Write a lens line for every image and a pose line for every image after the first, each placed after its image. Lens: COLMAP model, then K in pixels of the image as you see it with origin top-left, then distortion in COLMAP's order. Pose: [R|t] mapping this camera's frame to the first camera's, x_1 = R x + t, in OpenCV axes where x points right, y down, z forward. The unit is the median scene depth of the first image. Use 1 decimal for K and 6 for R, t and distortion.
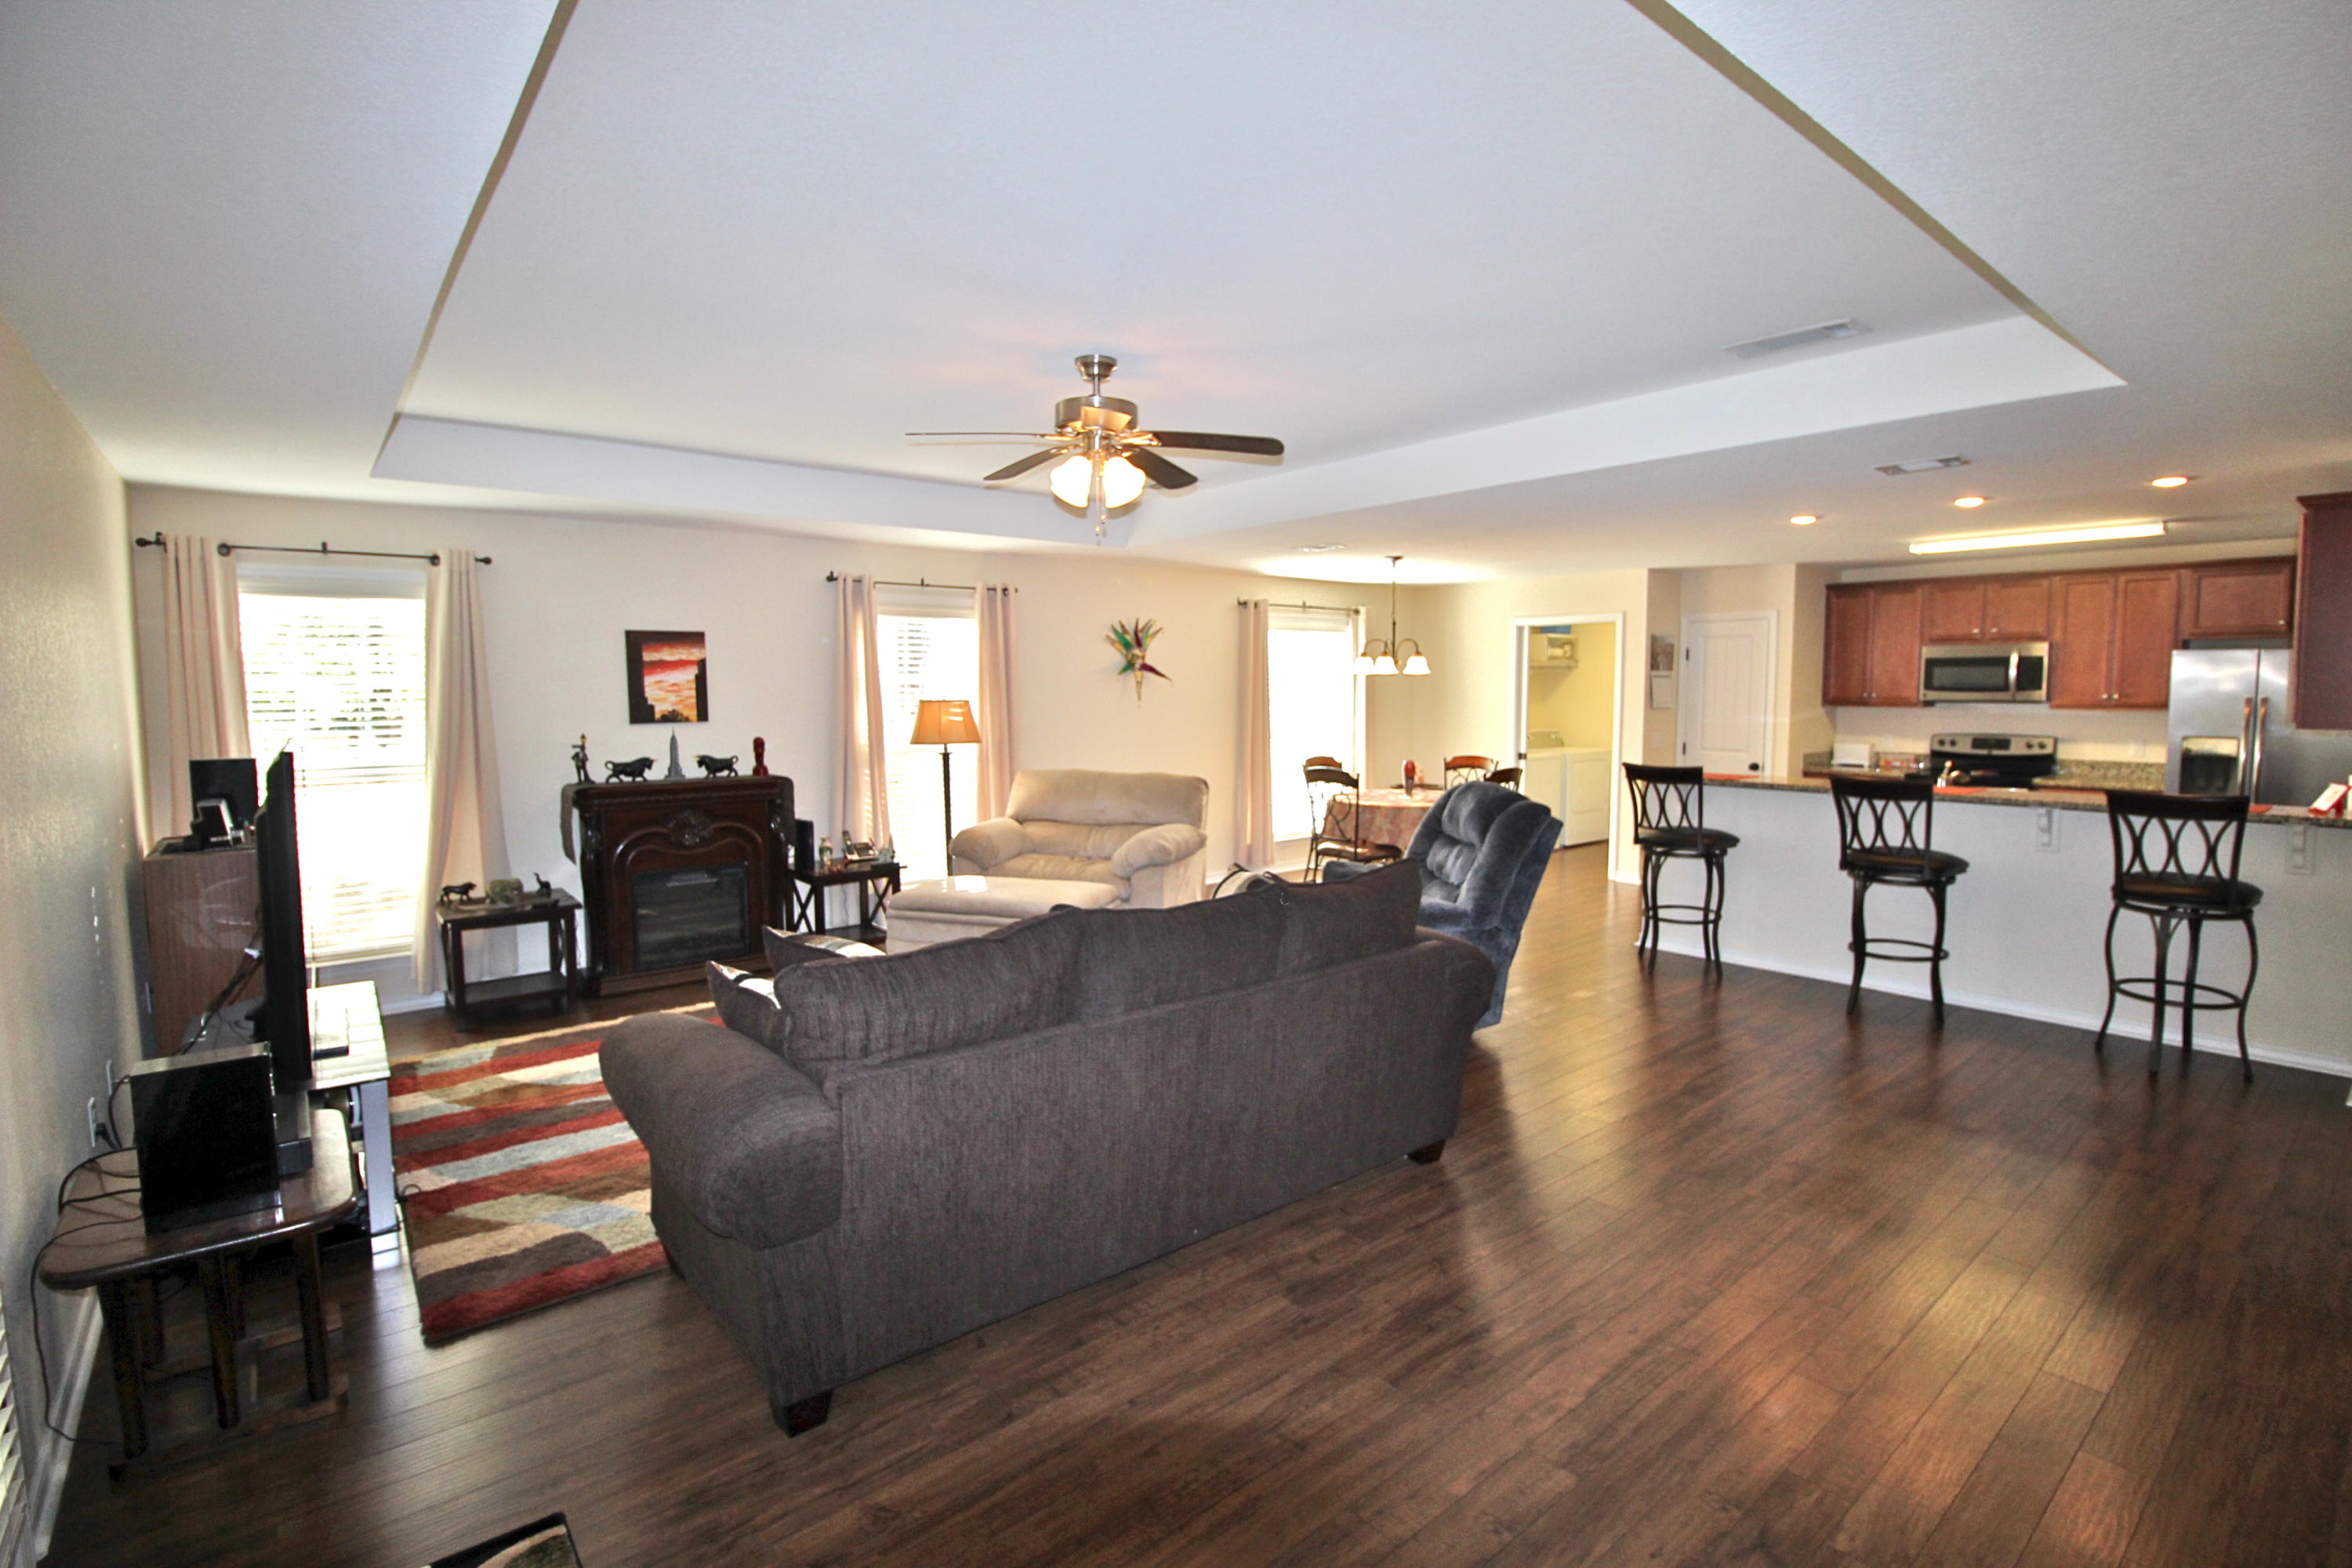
lens RADIAL K [[1089.1, 0, 1198.1], [0, 1089.1, 775.3], [0, 0, 1]] dist [-0.002830, -0.010834]
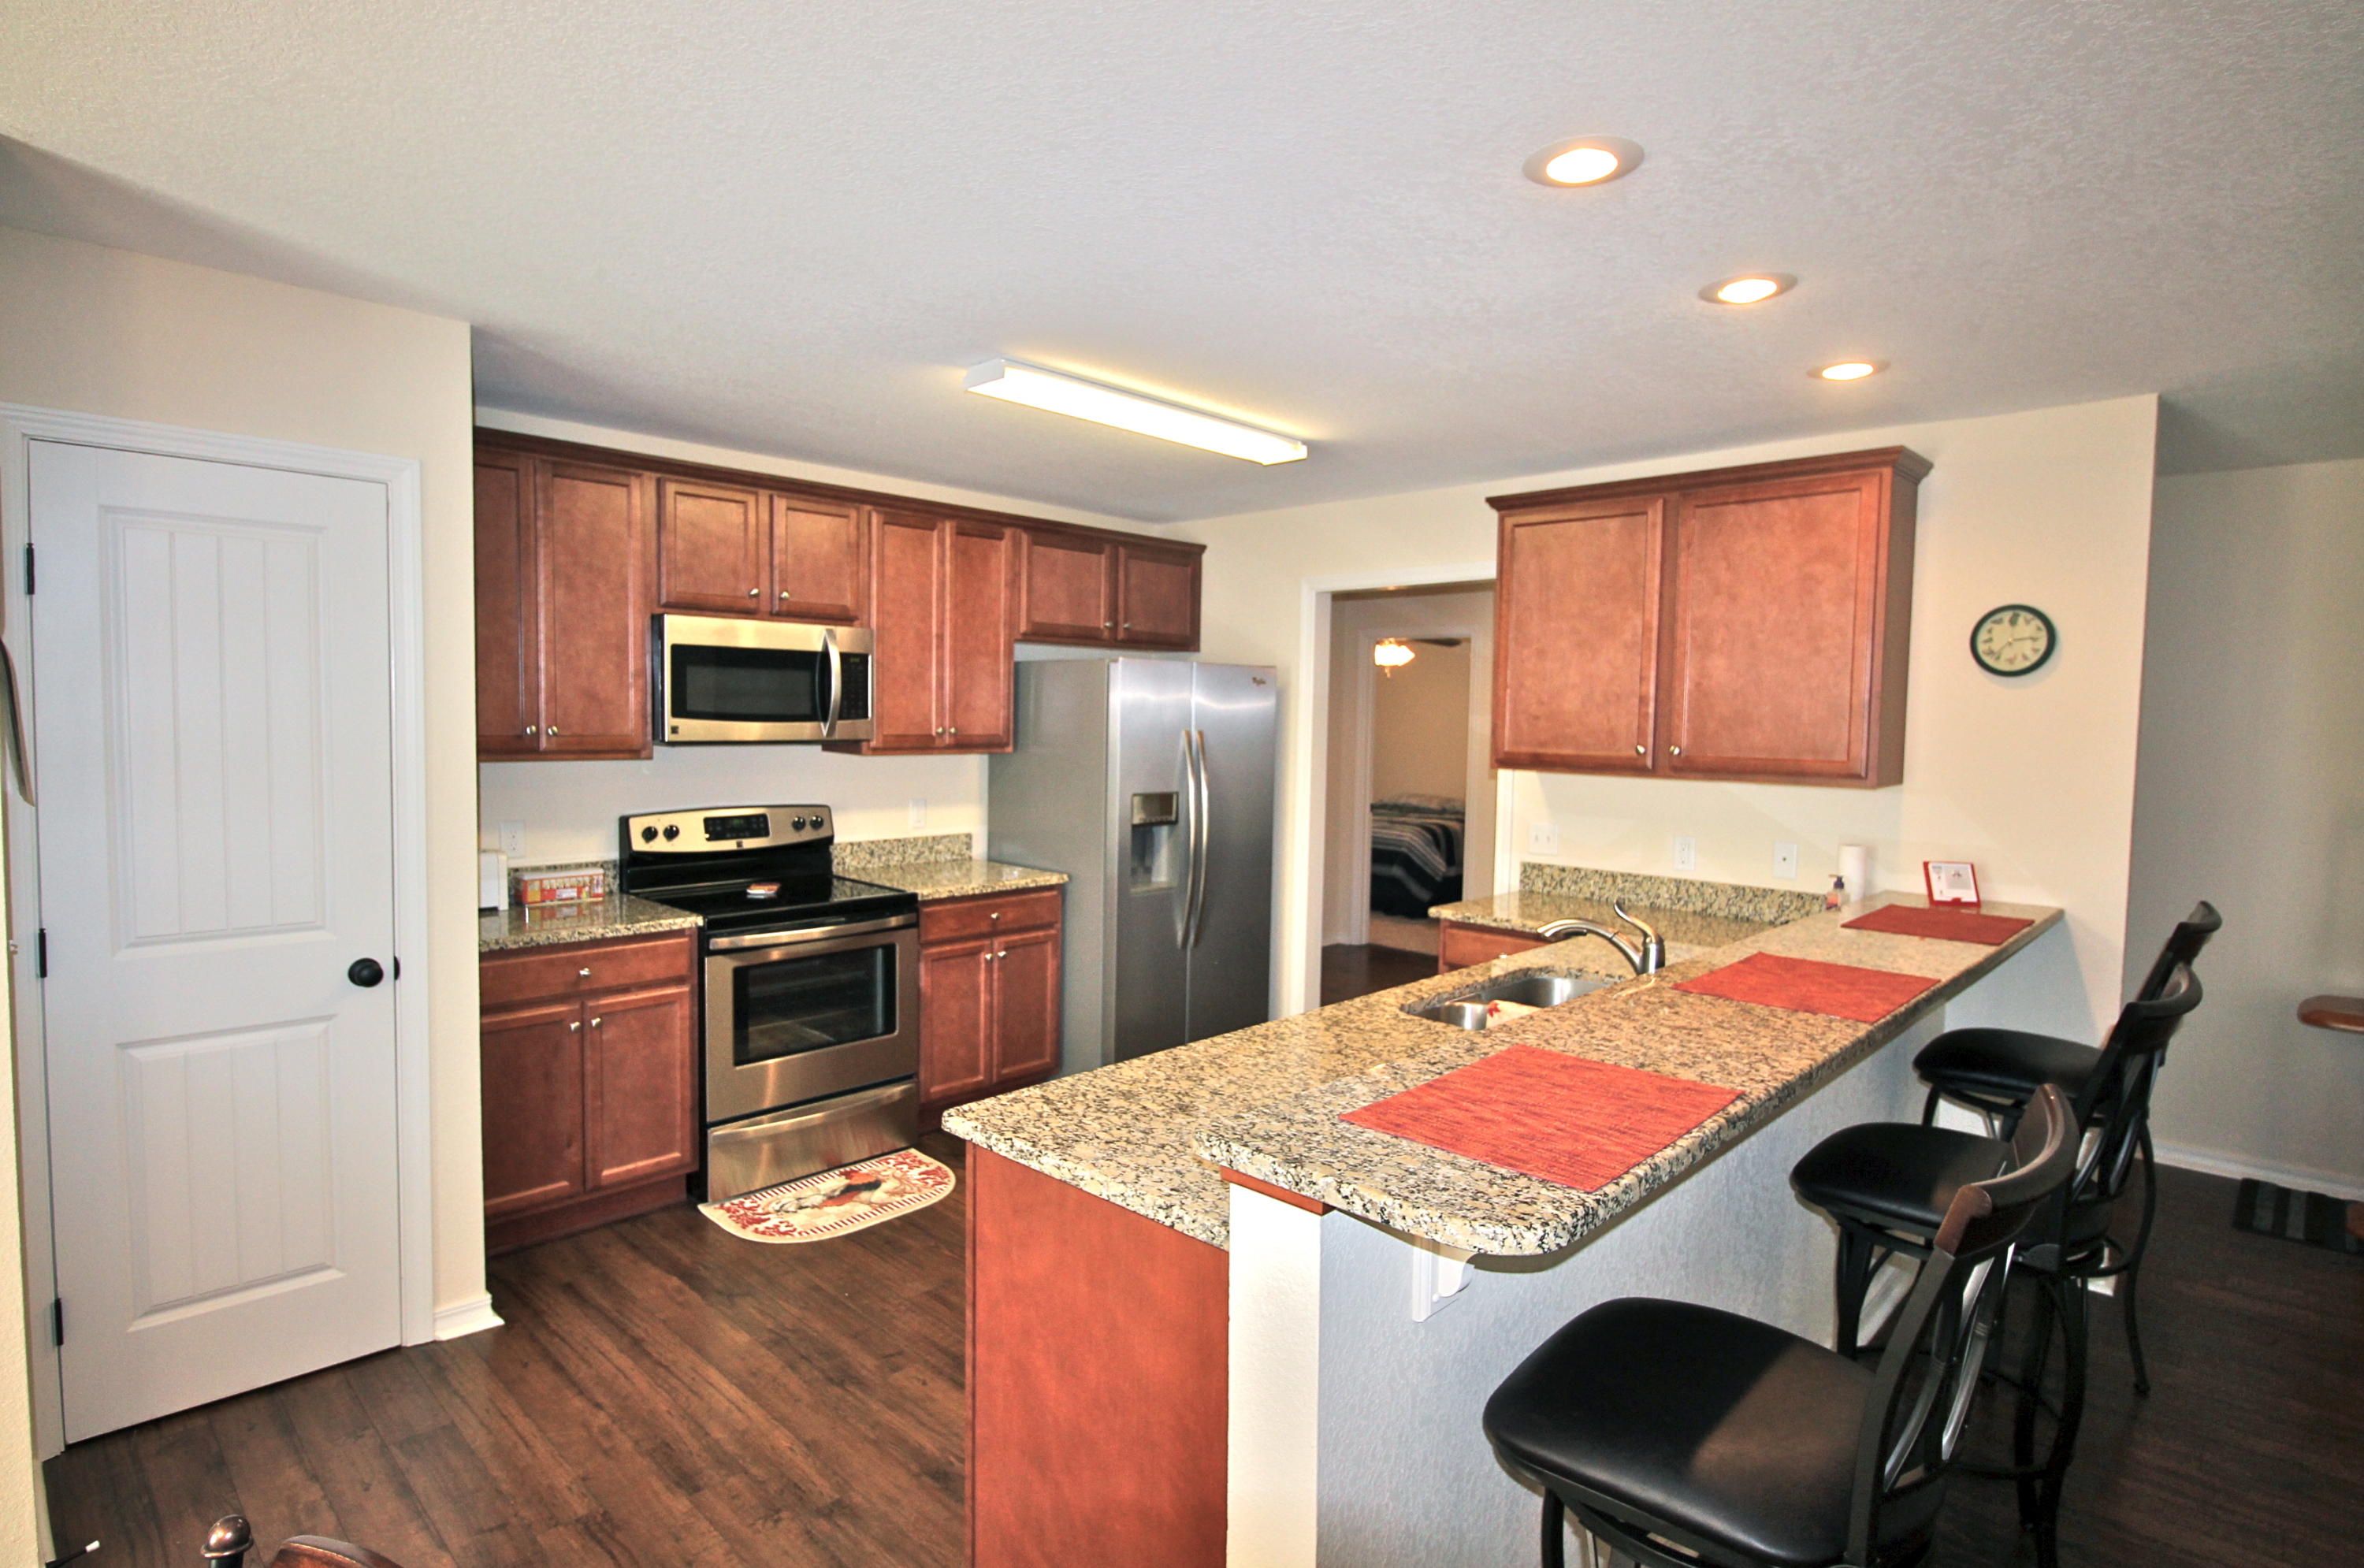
lens RADIAL K [[1207.5, 0, 1178.1], [0, 1207.5, 785.0], [0, 0, 1]] dist [-0.010150, -0.001691]
pose [[-0.104167, -0.058168, 0.992857, 0.219754], [0.066044, 0.995680, 0.065263, -0.090205], [-0.992365, 0.072371, -0.099875, 1.095959]]
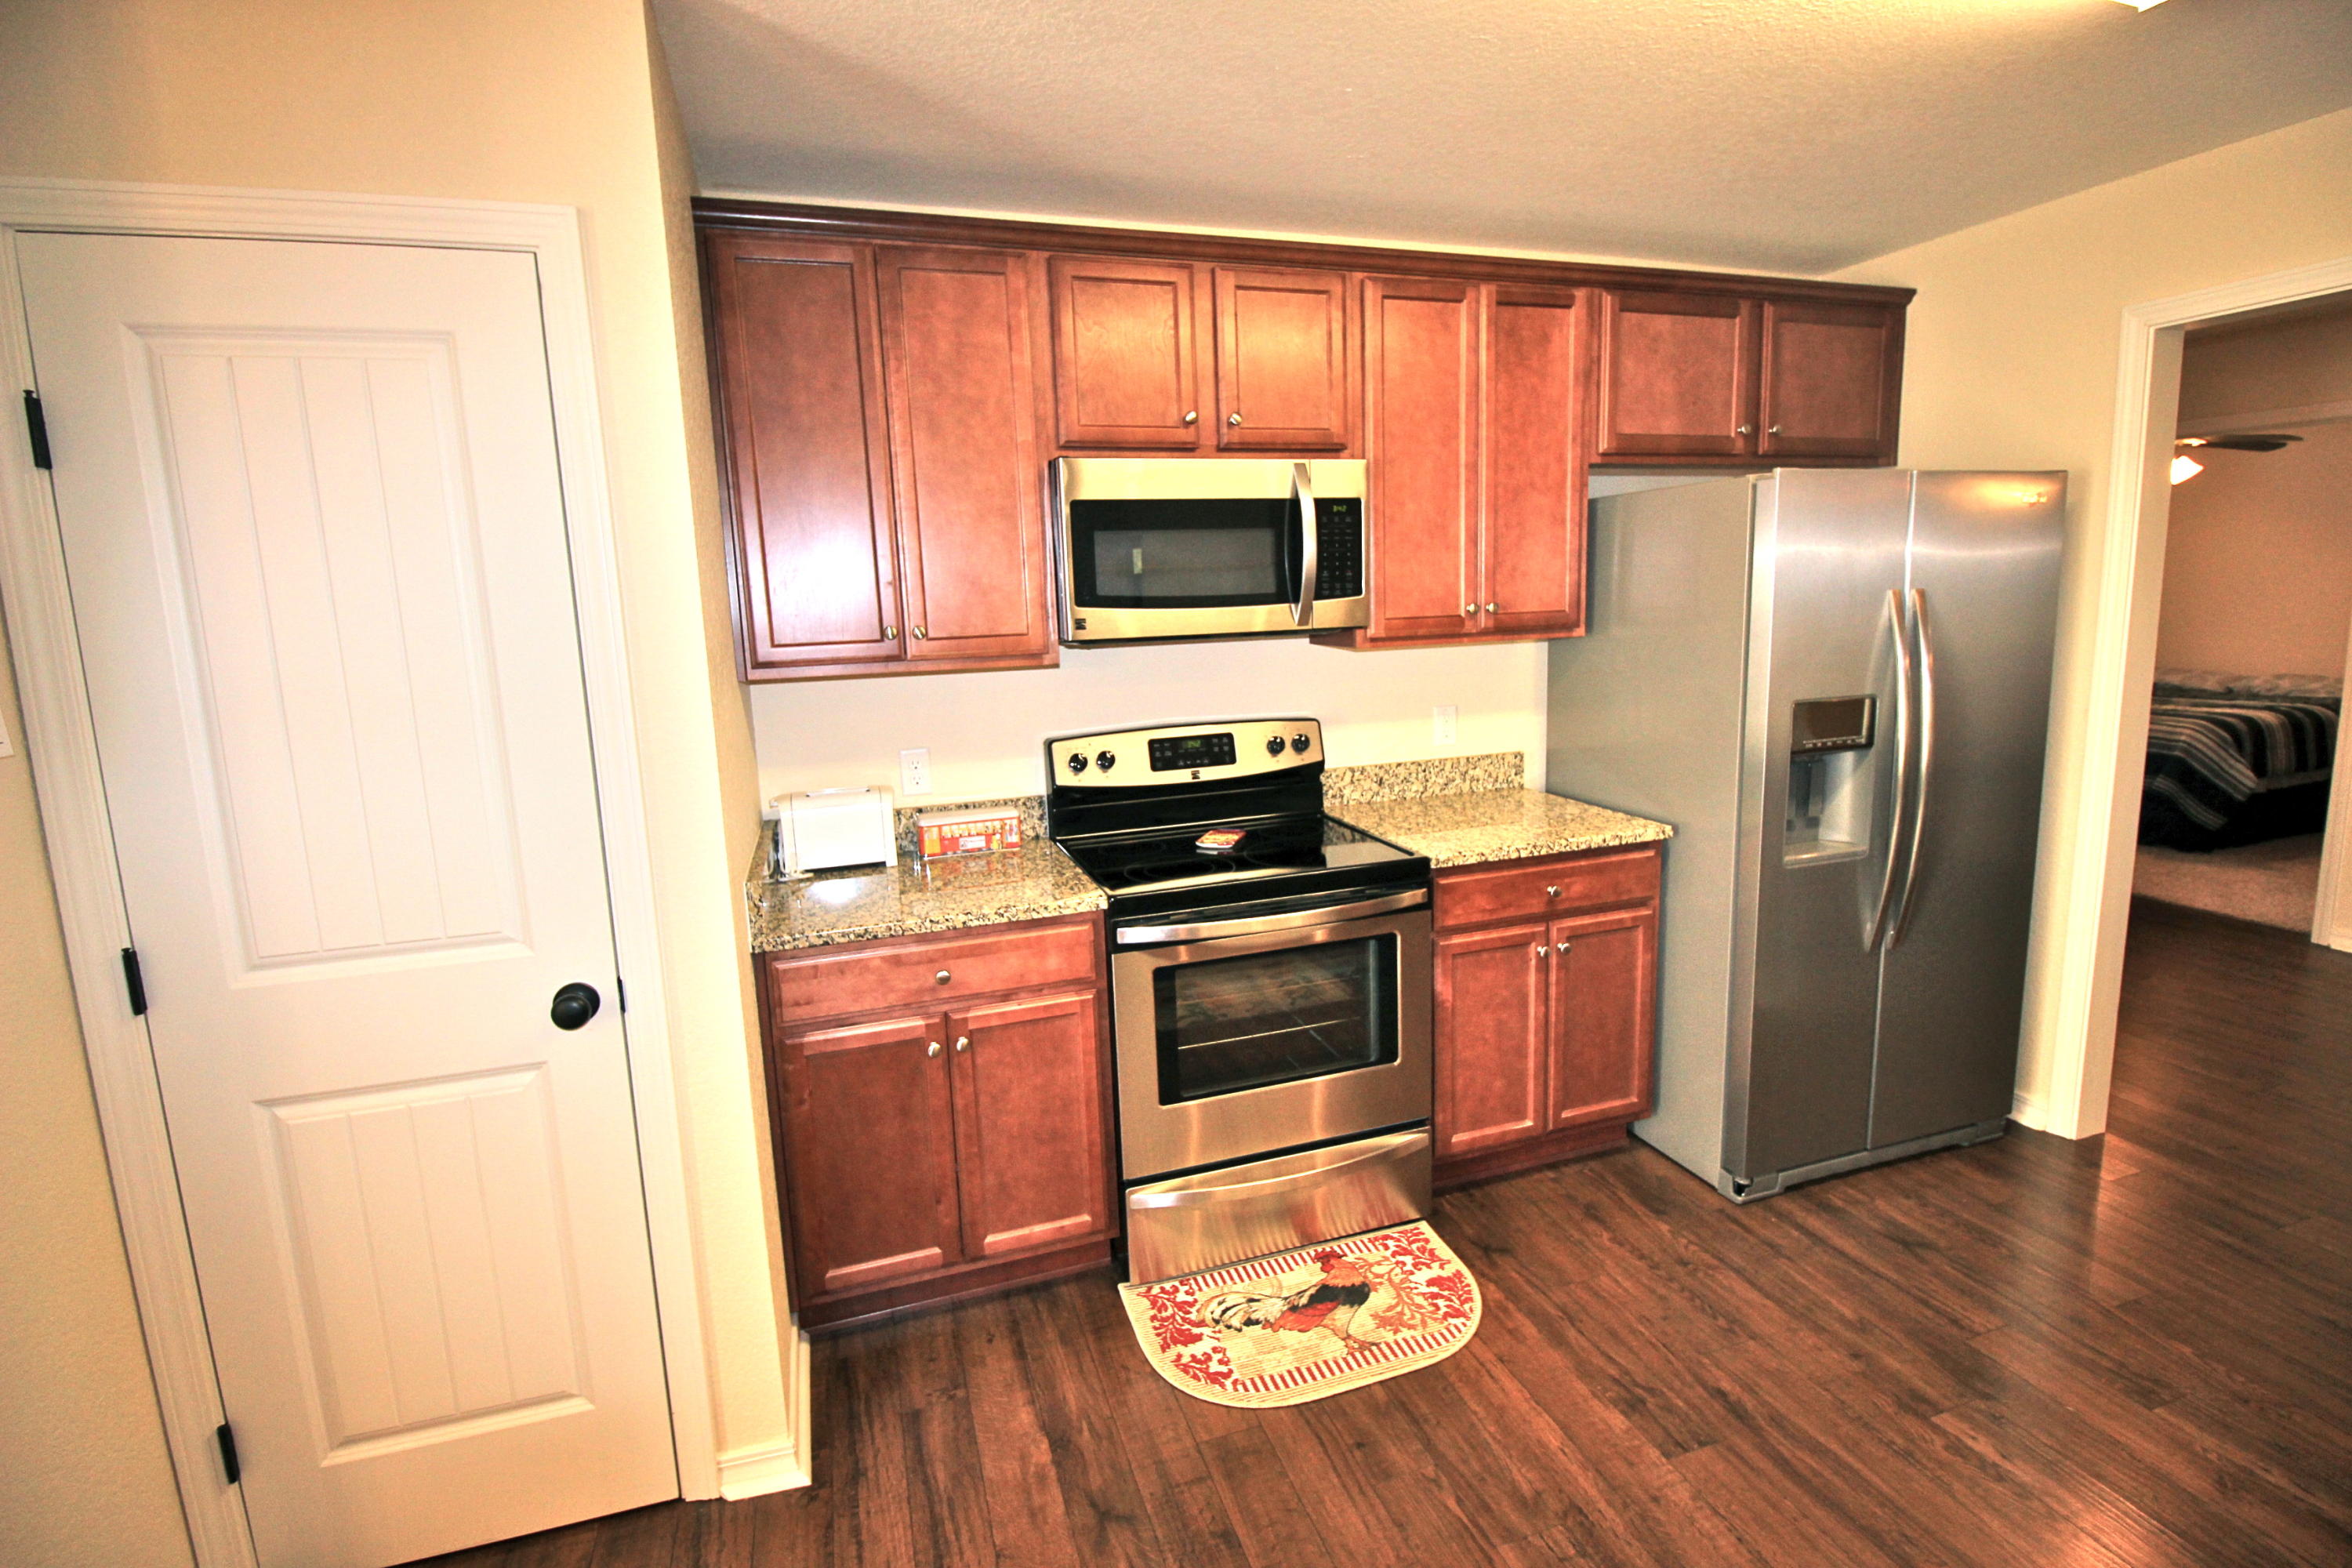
lens RADIAL K [[1089.1, 0, 1189.7], [0, 1089.1, 769.7], [0, 0, 1]] dist [-0.002830, -0.010834]
pose [[0.369170, -0.153520, 0.916594, 0.506390], [0.111349, 0.986464, 0.120375, -0.086040], [-0.922667, 0.057623, 0.381268, 1.104230]]
